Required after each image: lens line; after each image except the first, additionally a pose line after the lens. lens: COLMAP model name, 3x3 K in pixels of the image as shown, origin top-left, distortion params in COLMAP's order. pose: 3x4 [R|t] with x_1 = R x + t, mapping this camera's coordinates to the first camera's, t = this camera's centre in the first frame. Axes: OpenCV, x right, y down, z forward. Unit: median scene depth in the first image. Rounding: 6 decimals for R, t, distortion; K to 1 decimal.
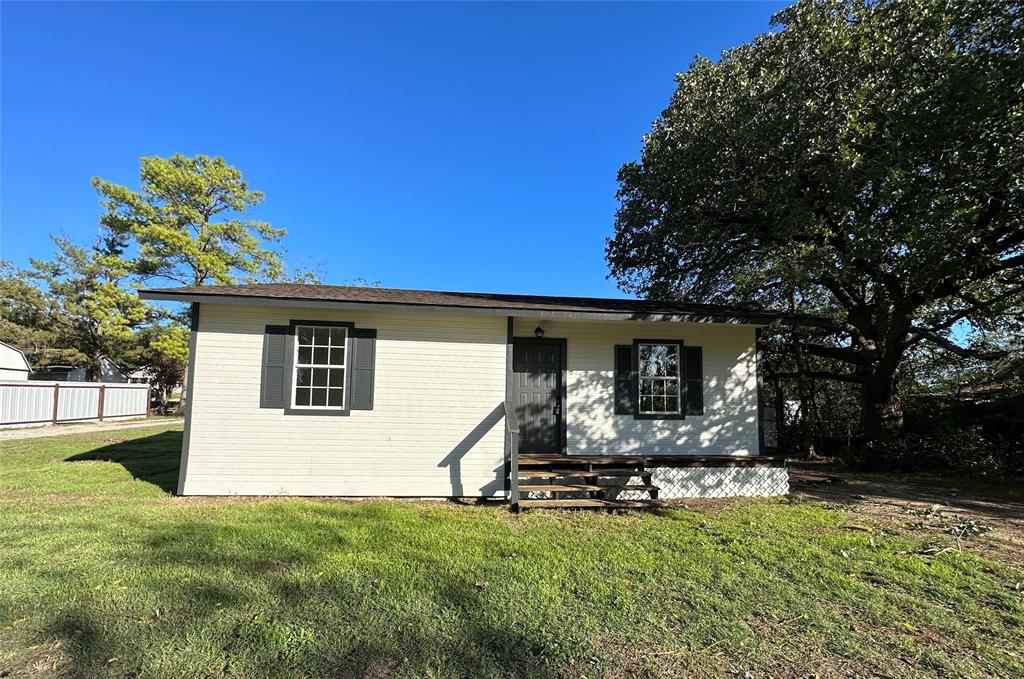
lens RADIAL K [[421.8, 0, 512.6], [0, 421.8, 384.9], [0, 0, 1]] dist [-0.001578, 0.000249]
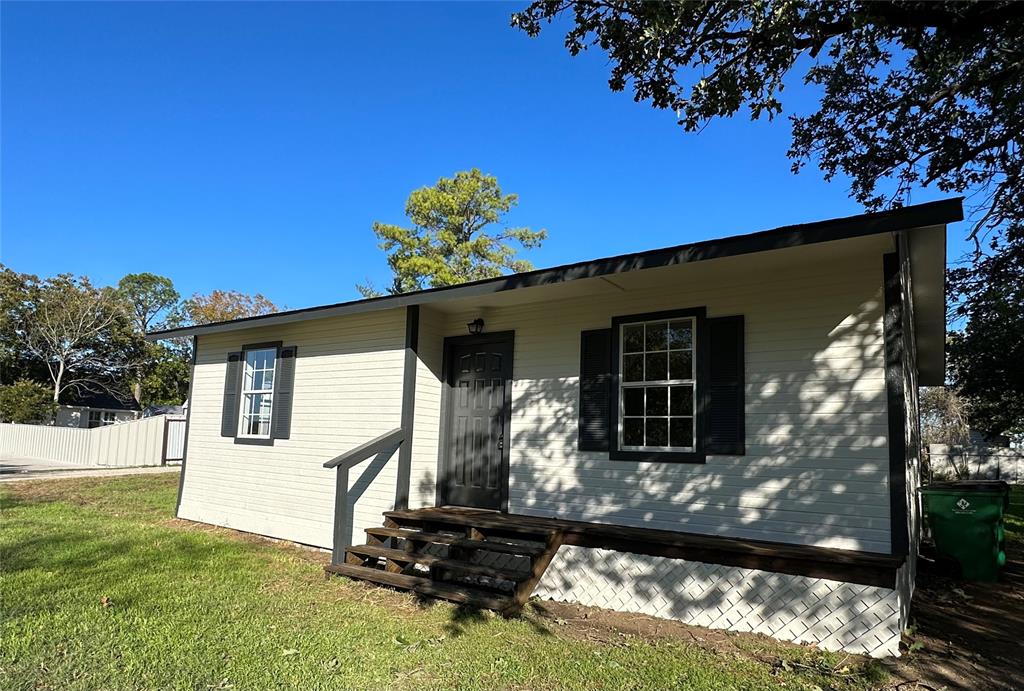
lens RADIAL K [[606.6, 0, 513.4], [0, 606.6, 388.6], [0, 0, 1]] dist [0.006569, 0.001090]
pose [[0.756657, -0.051681, -0.651767, 0.762755], [0.018212, 0.998150, -0.058004, 0.033178], [0.653559, 0.032019, 0.756198, 0.323970]]
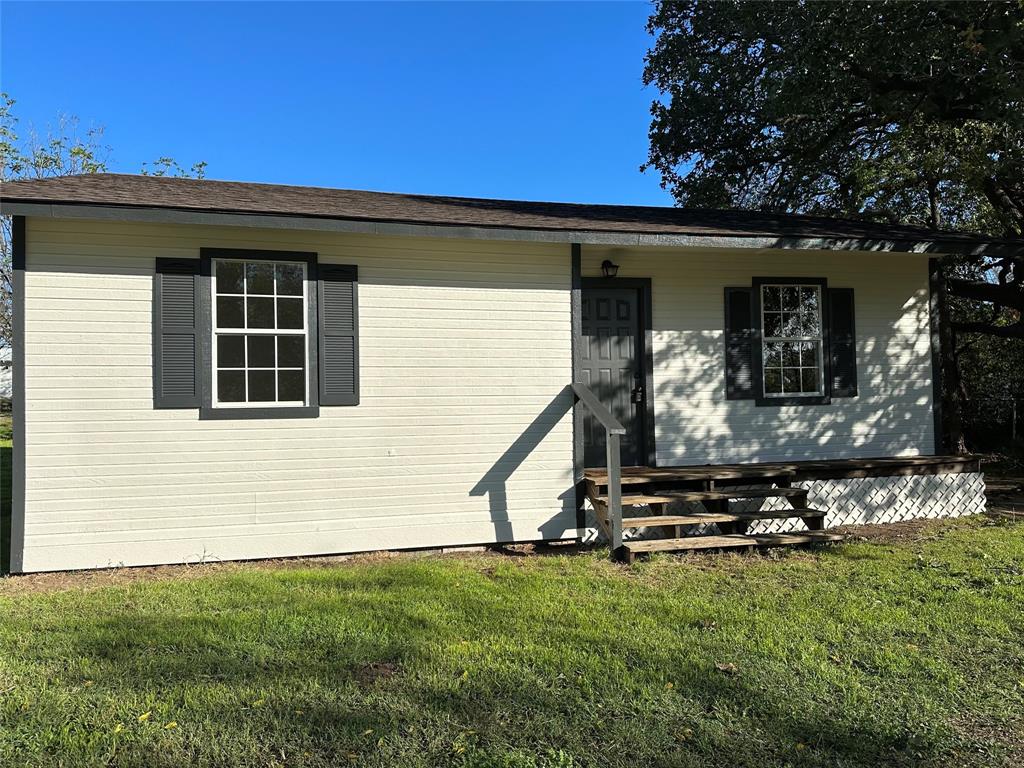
lens RADIAL K [[732.1, 0, 512.0], [0, 732.1, 384.0], [0, 0, 1]] dist [0.099371, -0.138592]
pose [[0.988105, -0.028075, 0.151195, -0.249949], [0.020940, 0.998600, 0.048578, -0.013608], [-0.152347, -0.044835, 0.987310, -0.032543]]
